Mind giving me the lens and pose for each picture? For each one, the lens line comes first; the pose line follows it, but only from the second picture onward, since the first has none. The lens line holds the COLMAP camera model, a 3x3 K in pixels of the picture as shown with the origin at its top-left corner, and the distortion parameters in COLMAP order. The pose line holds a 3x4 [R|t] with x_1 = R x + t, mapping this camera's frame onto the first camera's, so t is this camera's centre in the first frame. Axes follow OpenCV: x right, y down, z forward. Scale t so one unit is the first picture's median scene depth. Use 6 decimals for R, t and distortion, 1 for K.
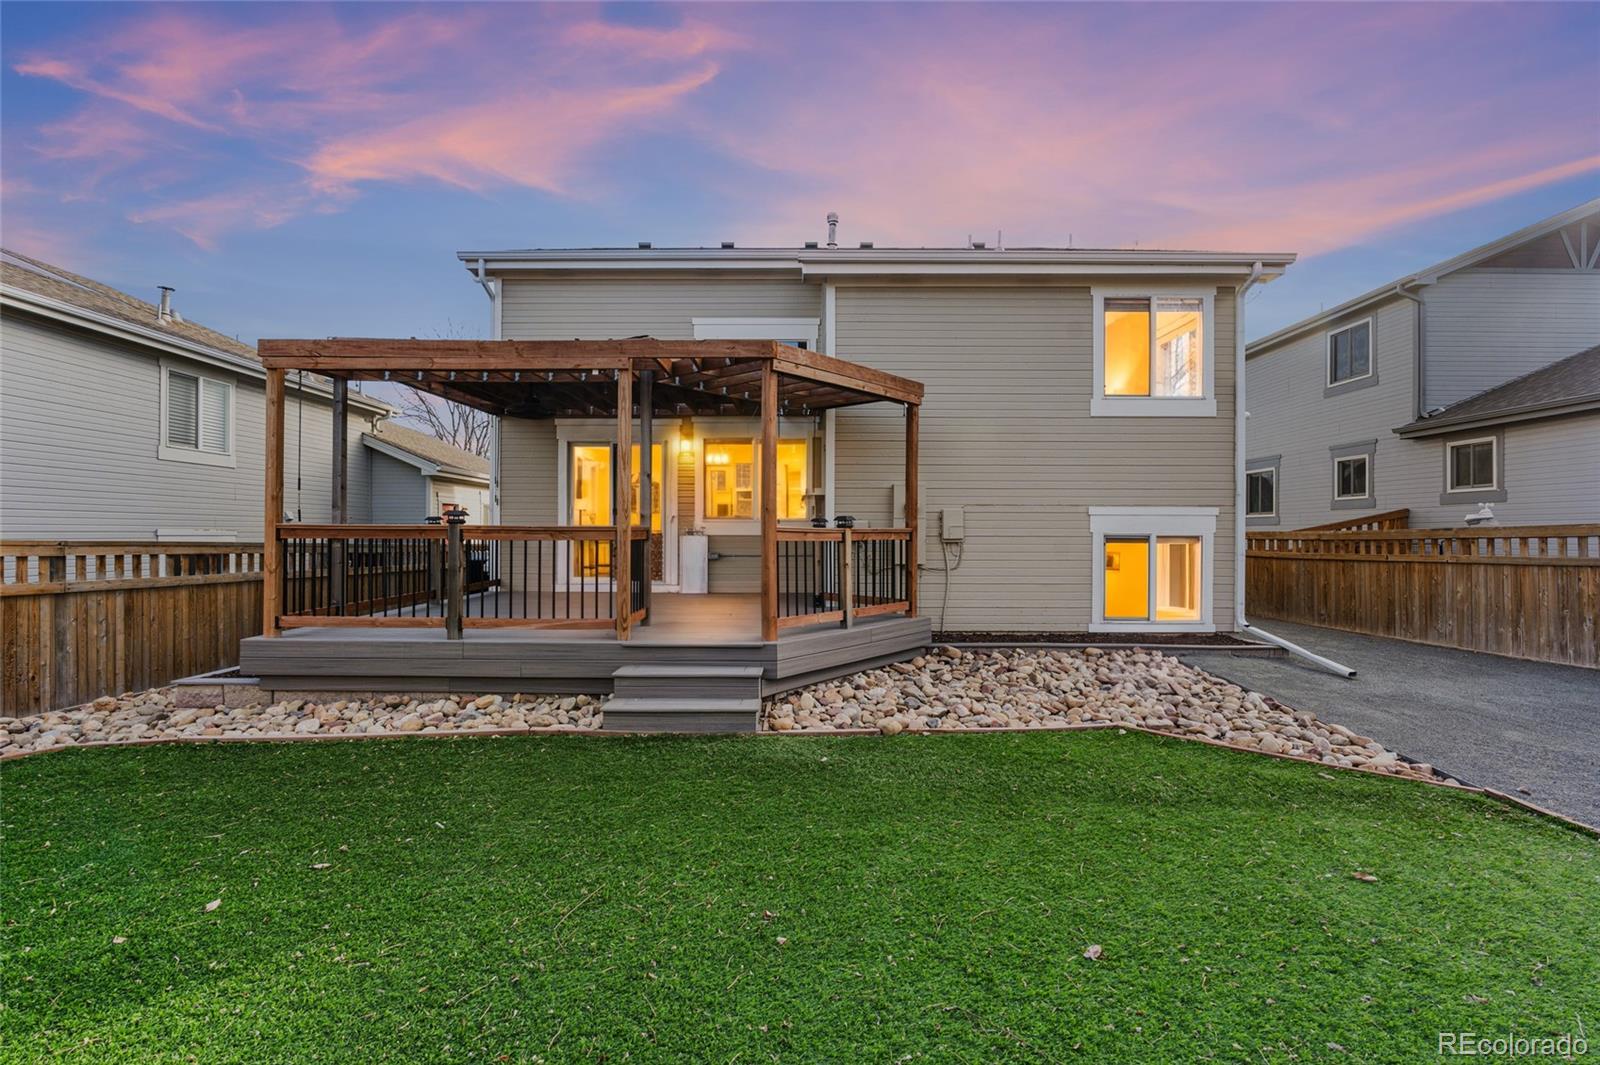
lens RADIAL K [[720.9, 0, 802.2], [0, 720.9, 533.9], [0, 0, 1]] dist [-0.005619, -0.000152]
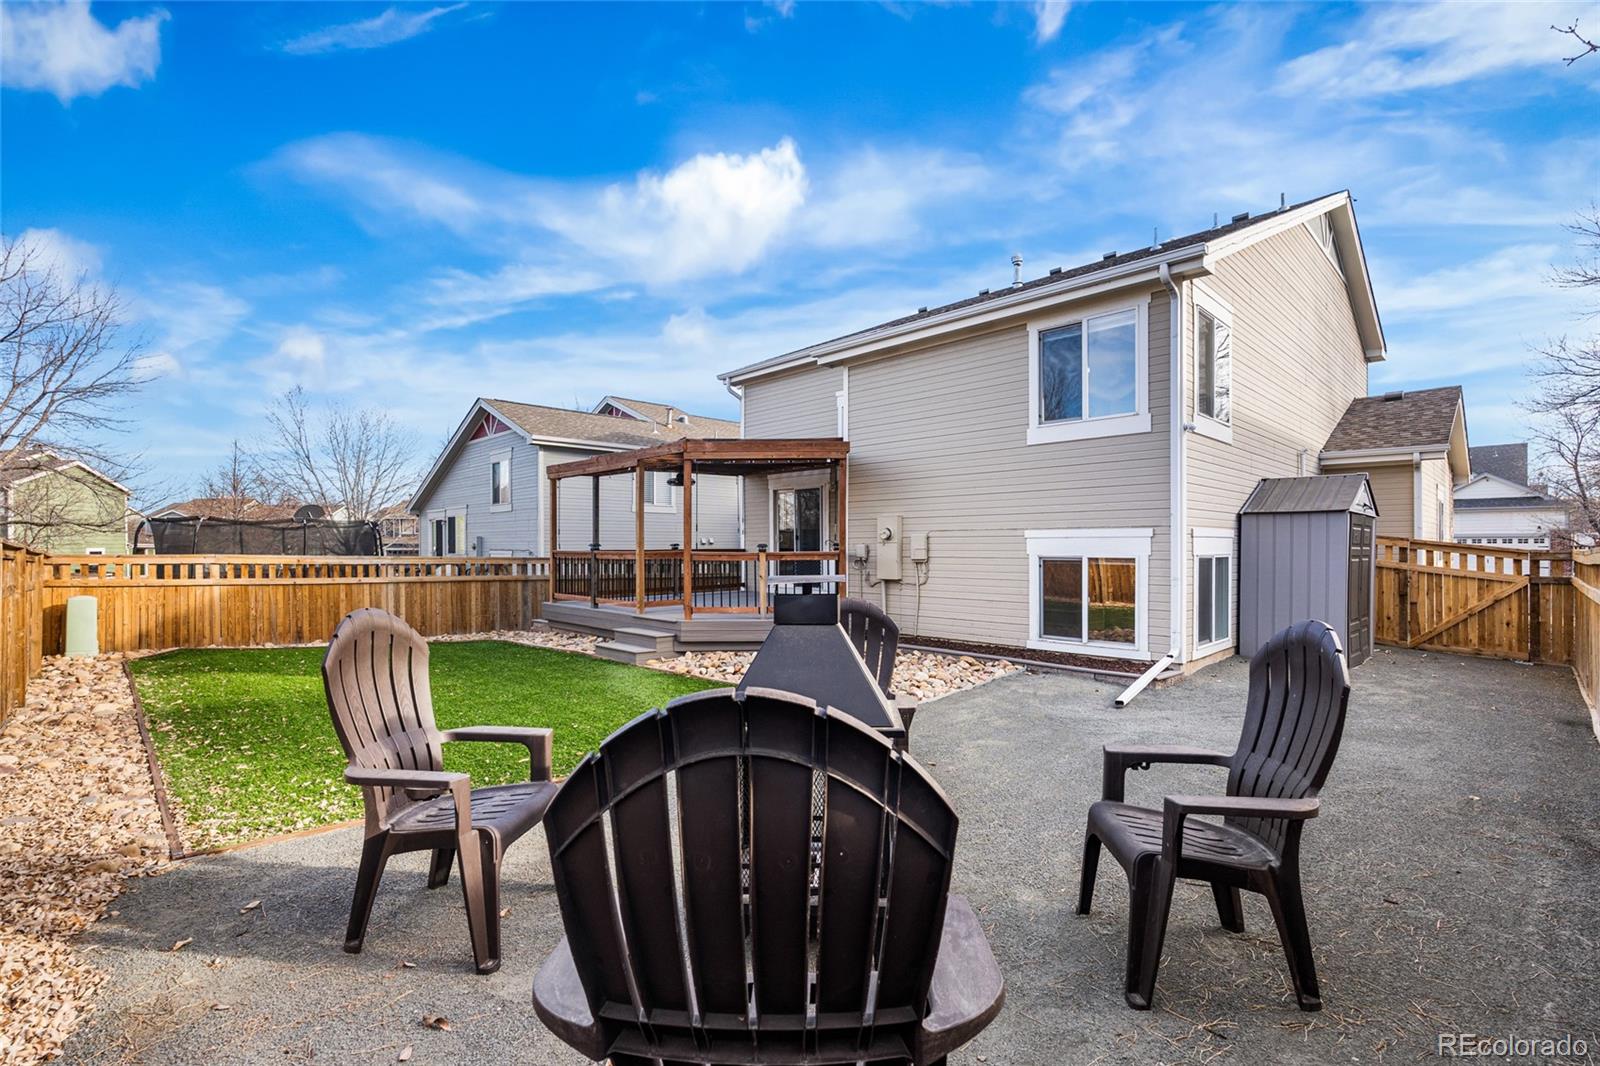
lens RADIAL K [[720.9, 0, 781.8], [0, 720.9, 556.1], [0, 0, 1]] dist [-0.005619, -0.000152]
pose [[0.688776, 0.005296, -0.724955, 0.924556], [0.004809, 0.999918, 0.011874, -0.014120], [0.724958, -0.011665, 0.688694, 0.002654]]
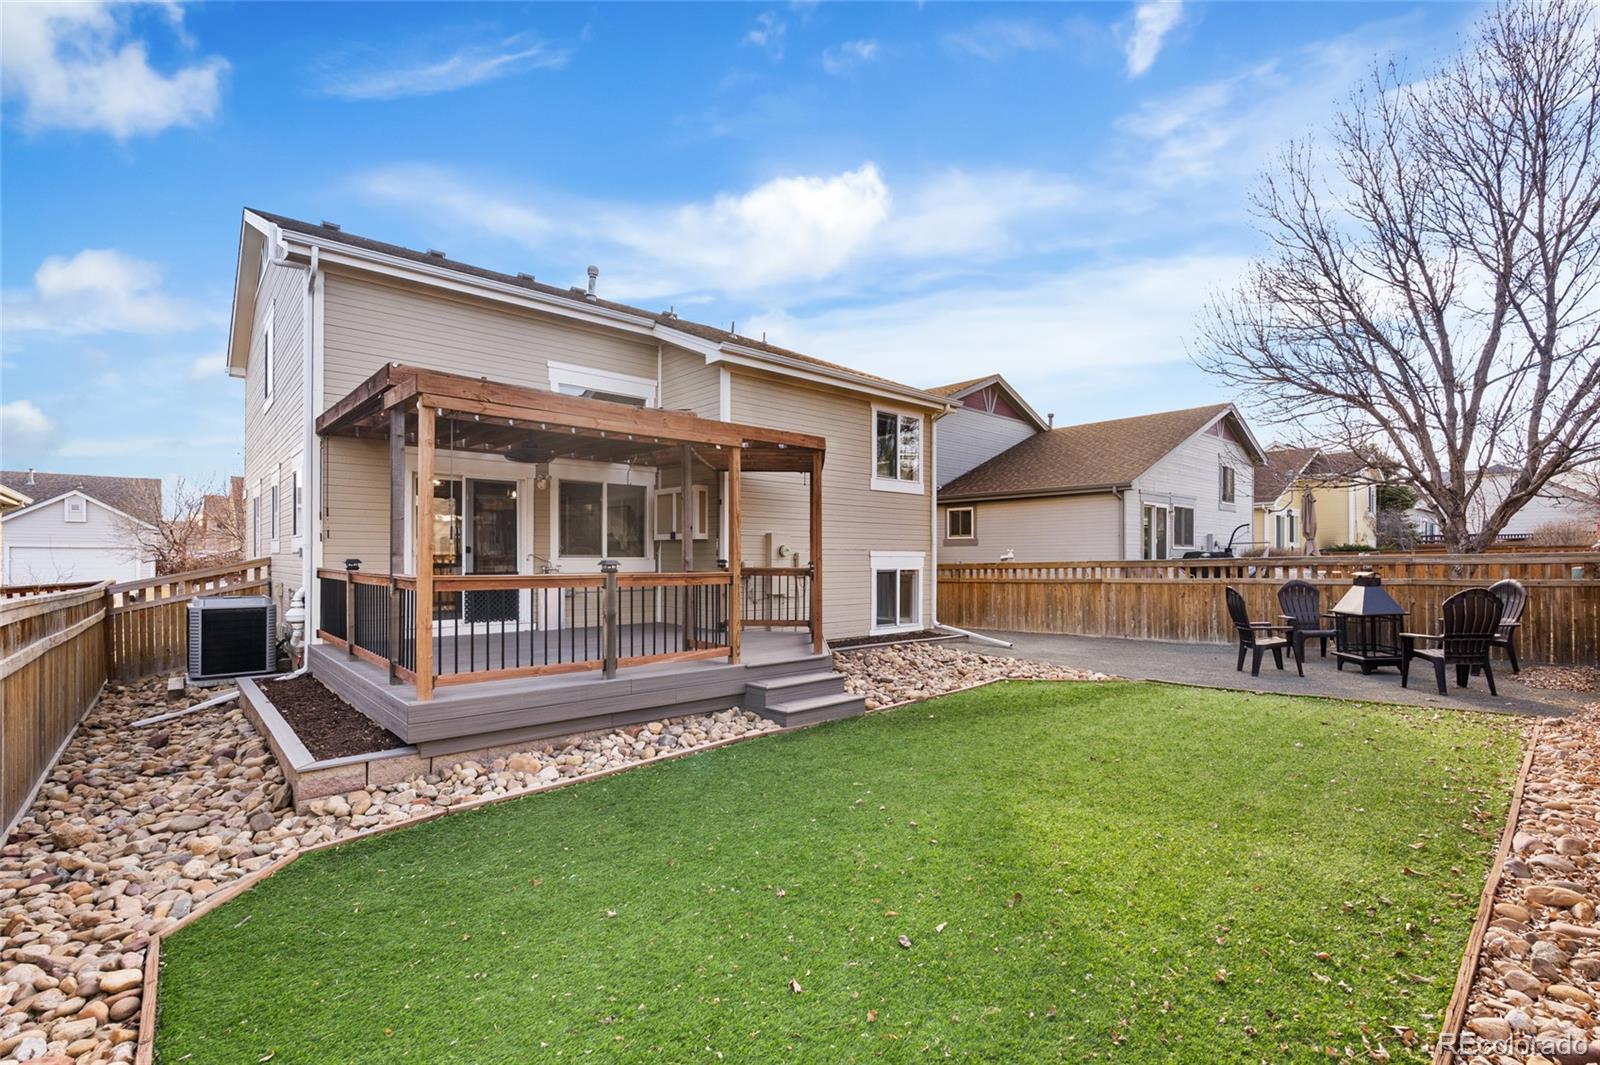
lens RADIAL K [[720.9, 0, 817.7], [0, 720.9, 557.5], [0, 0, 1]] dist [-0.005619, -0.000152]
pose [[0.729335, -0.001294, 0.684156, -0.693910], [0.000926, 0.999999, 0.000905, -0.025961], [-0.684157, -0.000027, 0.729335, -0.005784]]
